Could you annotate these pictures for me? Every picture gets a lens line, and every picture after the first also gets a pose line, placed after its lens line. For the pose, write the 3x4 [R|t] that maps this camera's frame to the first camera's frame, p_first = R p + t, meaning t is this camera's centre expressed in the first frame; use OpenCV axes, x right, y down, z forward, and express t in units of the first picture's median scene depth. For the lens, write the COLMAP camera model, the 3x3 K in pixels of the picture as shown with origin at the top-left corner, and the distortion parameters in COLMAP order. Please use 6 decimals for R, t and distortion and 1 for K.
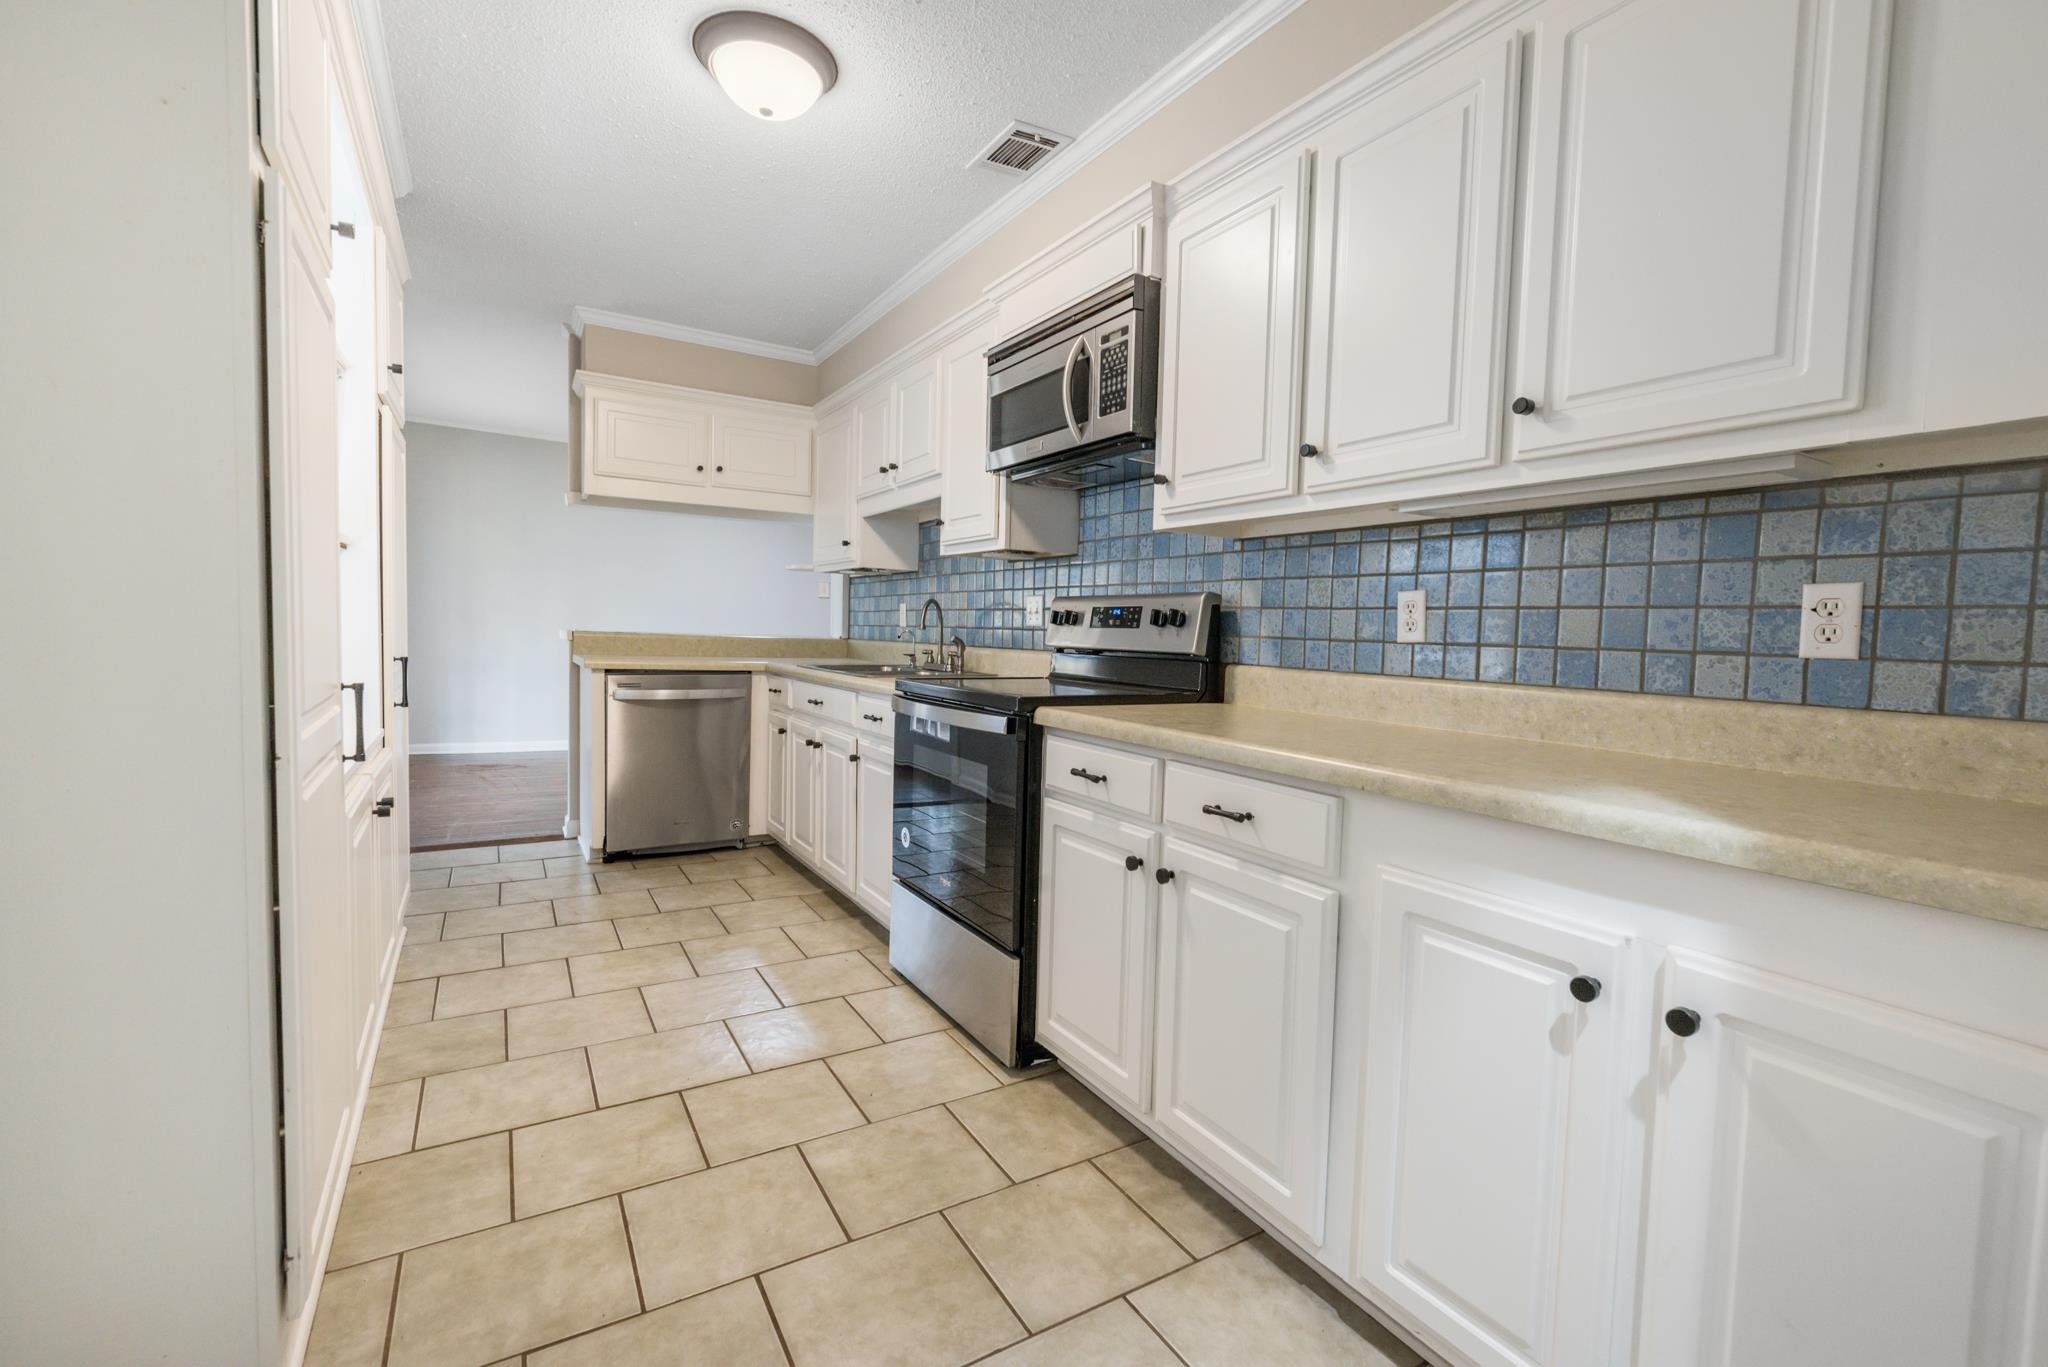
lens RADIAL K [[907.9, 0, 1016.6], [0, 907.9, 672.5], [0, 0, 1]] dist [0.003929, -0.000176]
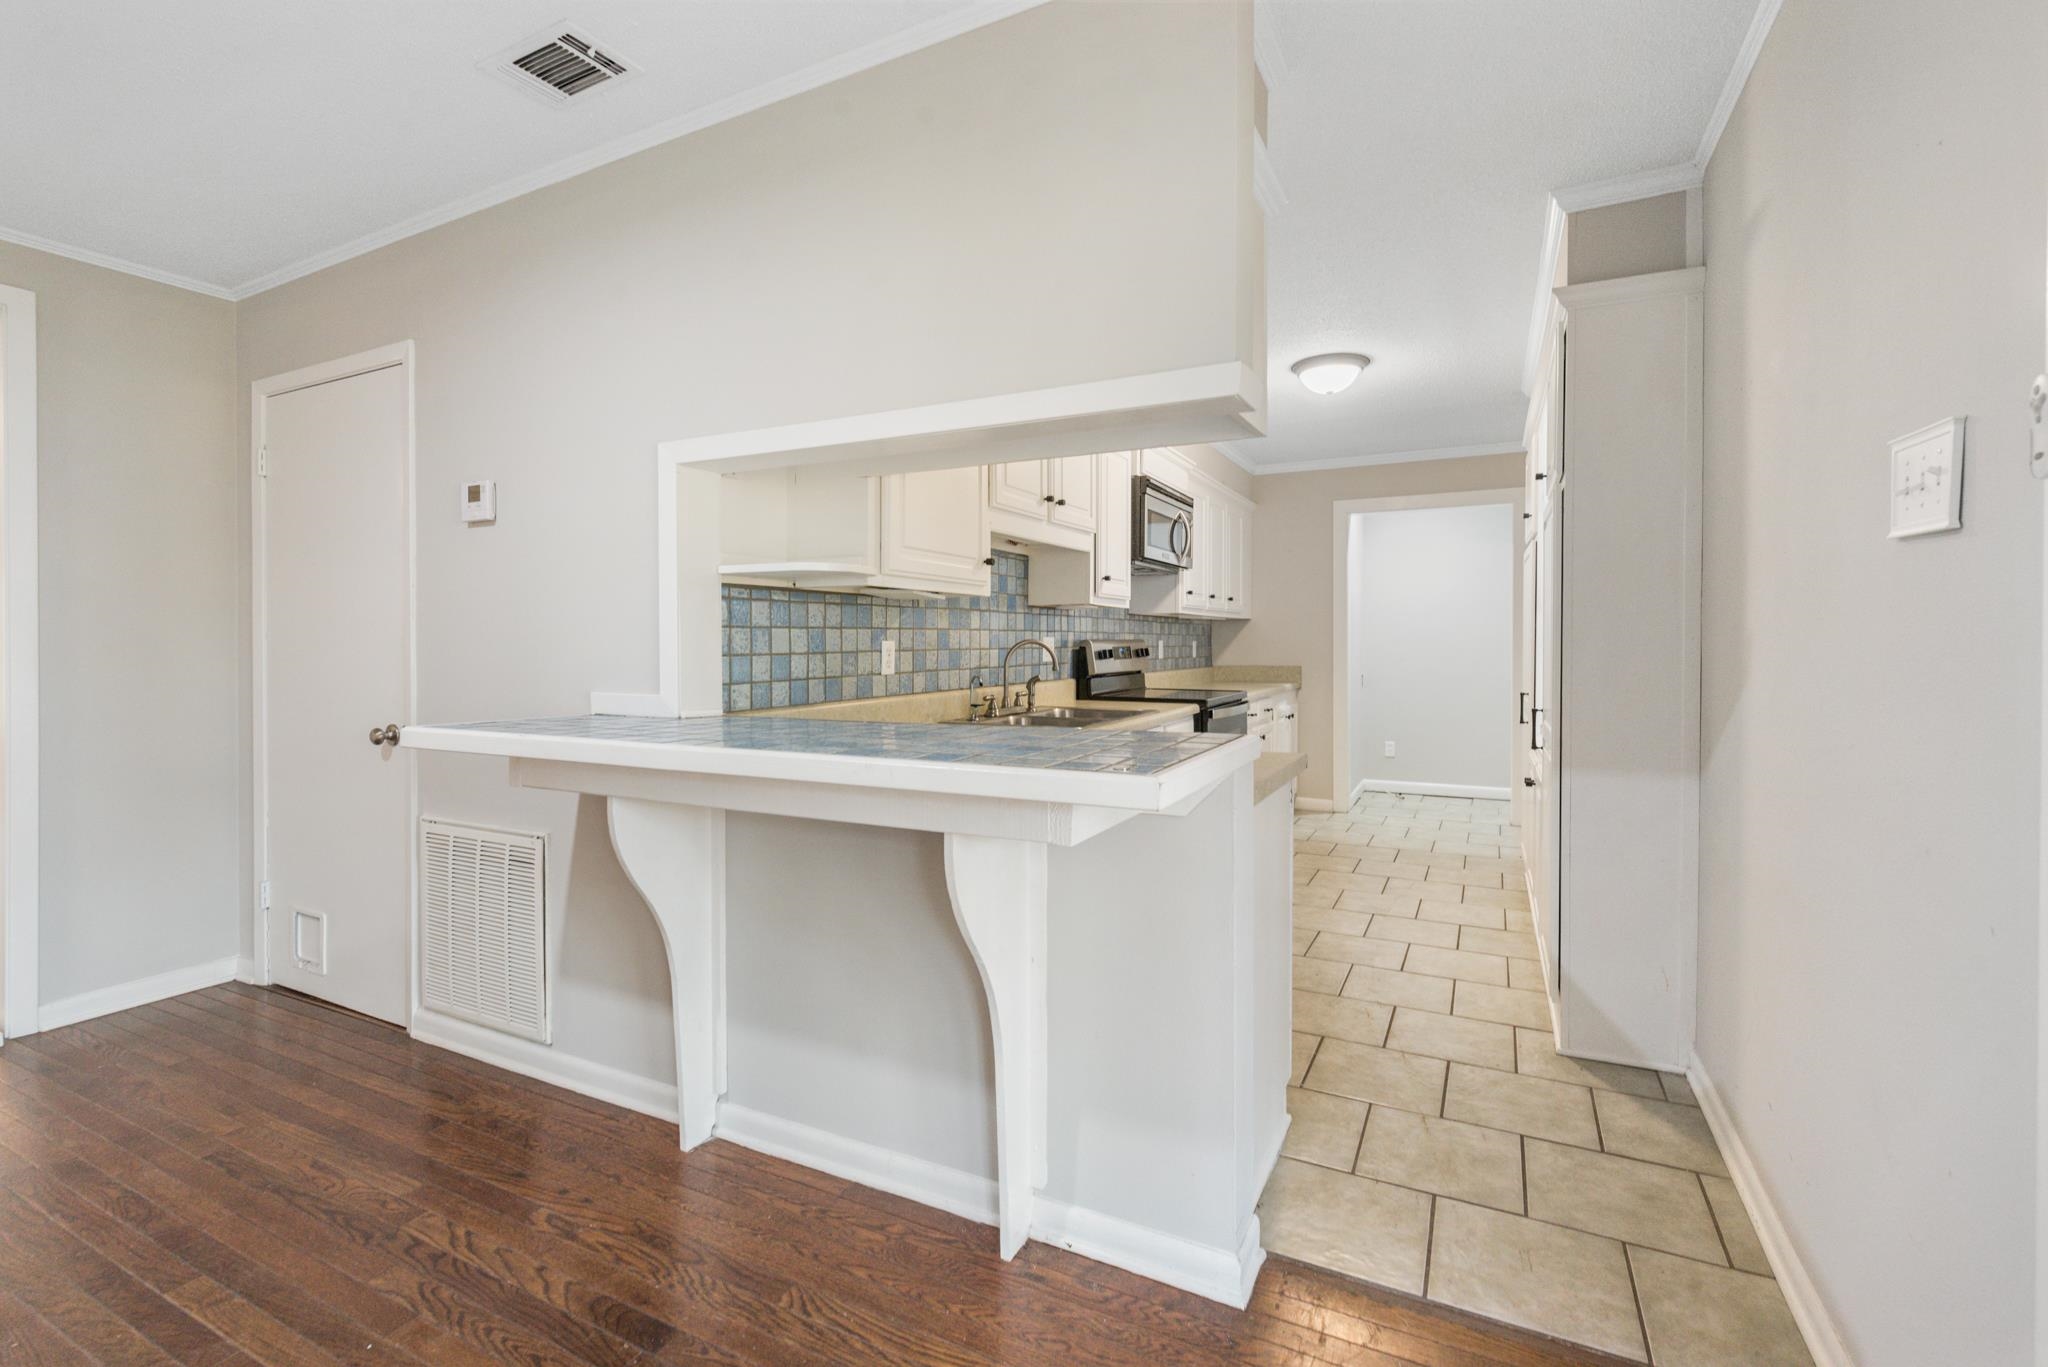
lens RADIAL K [[907.9, 0, 1040.0], [0, 907.9, 650.4], [0, 0, 1]] dist [0.003929, -0.000176]
pose [[-0.548709, -0.031190, 0.835432, -1.142645], [0.026890, 0.998128, 0.054925, -0.152688], [-0.835581, 0.052602, -0.546843, 1.911279]]
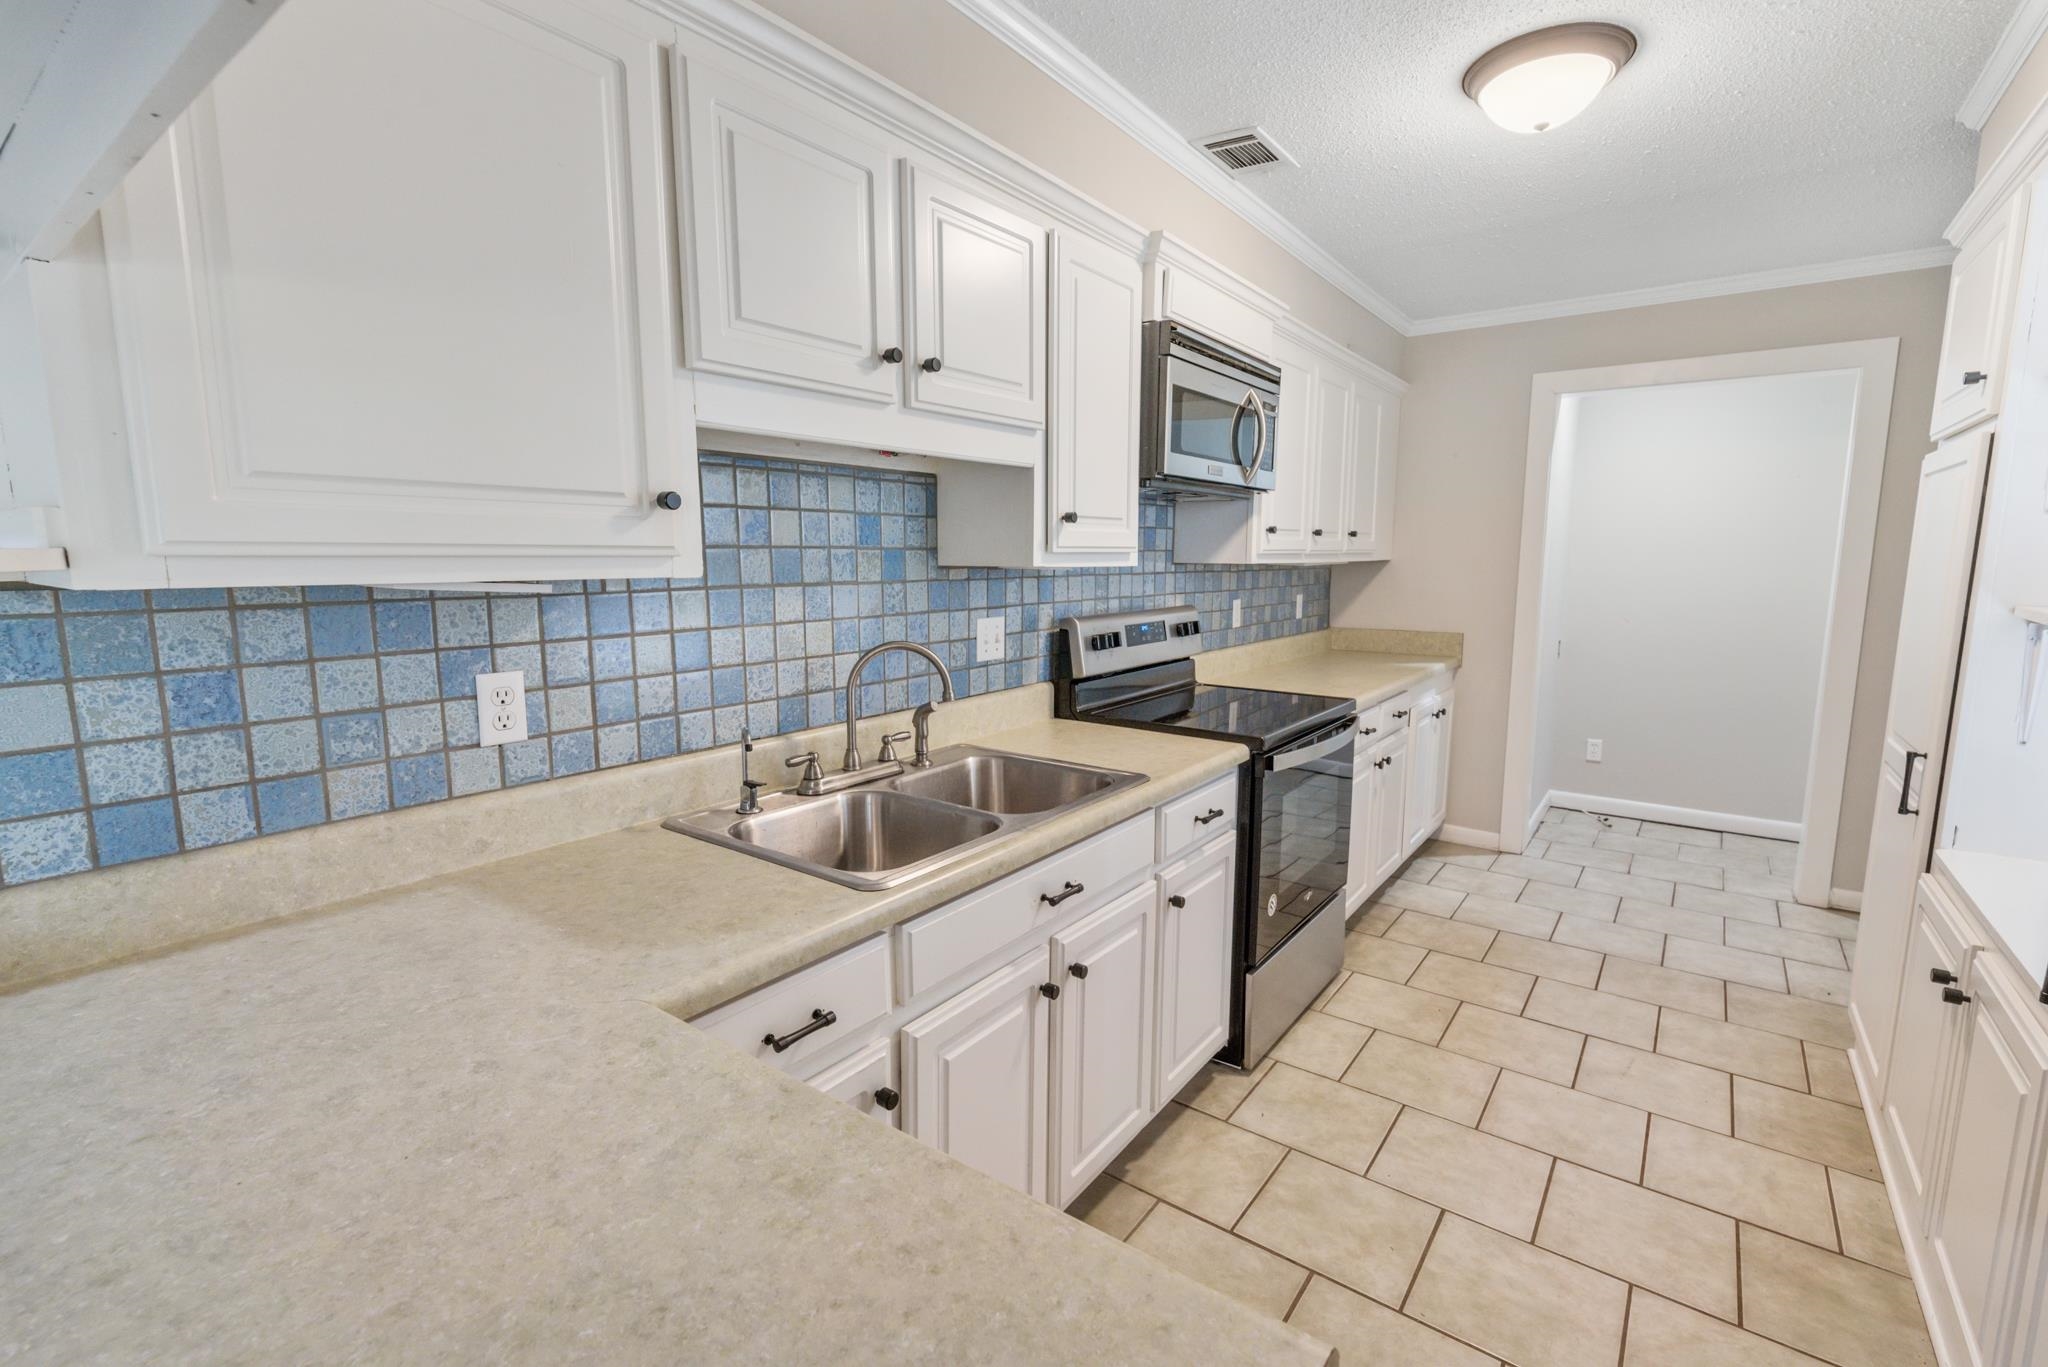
lens RADIAL K [[907.9, 0, 1071.5], [0, 907.9, 682.6], [0, 0, 1]] dist [0.003929, -0.000176]
pose [[-0.422174, -0.154633, 0.893229, -0.739756], [0.031758, 0.982216, 0.185048, -0.186662], [-0.905958, 0.106490, -0.409756, 1.404699]]
